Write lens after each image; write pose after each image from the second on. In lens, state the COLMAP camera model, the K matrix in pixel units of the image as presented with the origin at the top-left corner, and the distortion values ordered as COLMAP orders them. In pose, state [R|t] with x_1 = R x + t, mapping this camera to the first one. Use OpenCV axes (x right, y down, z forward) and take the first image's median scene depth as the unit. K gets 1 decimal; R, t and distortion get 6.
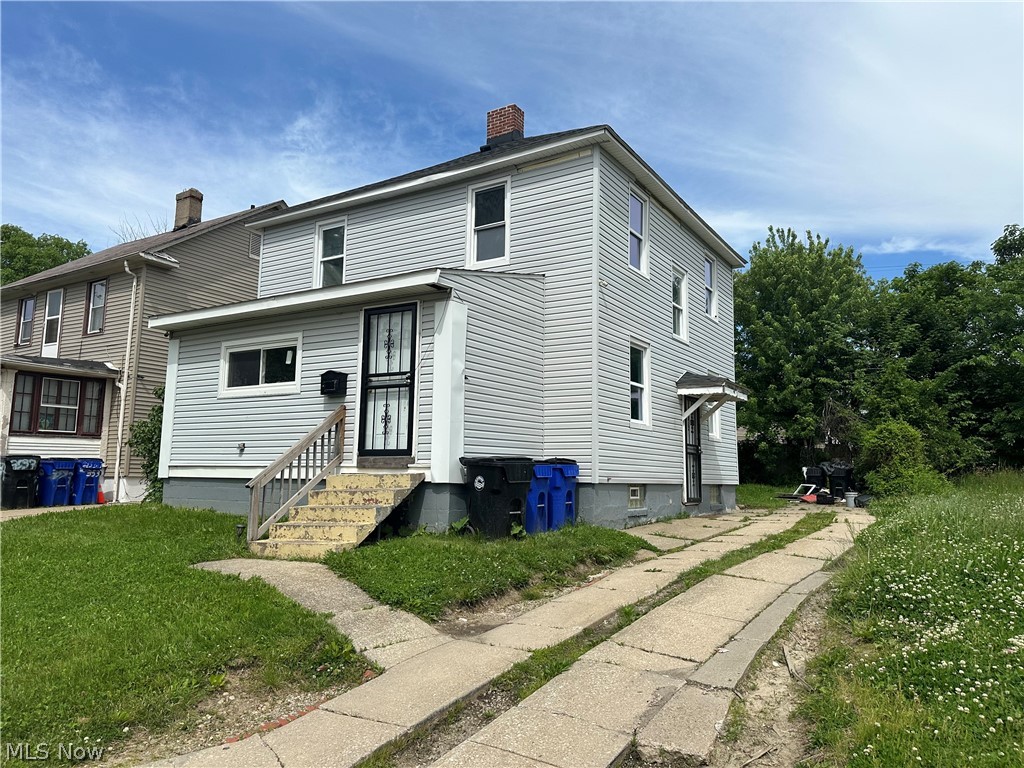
lens RADIAL K [[729.9, 0, 512.0], [0, 729.9, 384.0], [0, 0, 1]] dist [0.006675, 0.001106]
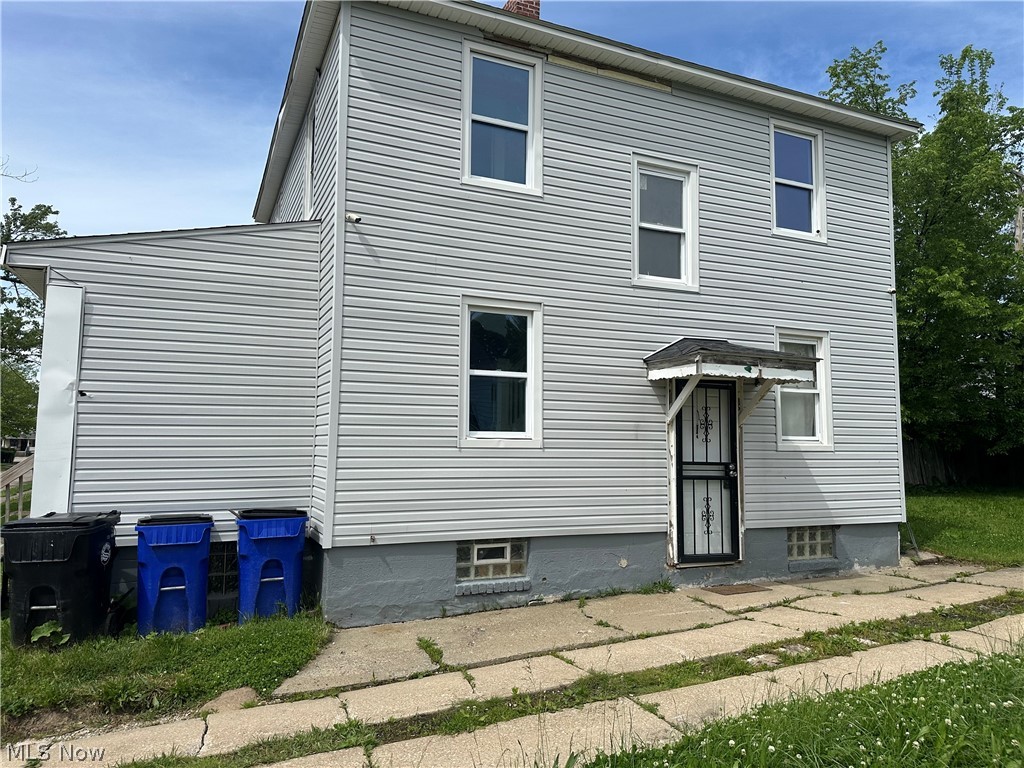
lens RADIAL K [[729.9, 0, 512.0], [0, 729.9, 384.0], [0, 0, 1]] dist [0.006675, 0.001106]
pose [[0.834349, -0.054262, -0.548559, 0.457278], [0.072719, 0.997281, 0.011956, 0.002613], [0.546419, -0.049866, 0.836026, 0.447710]]
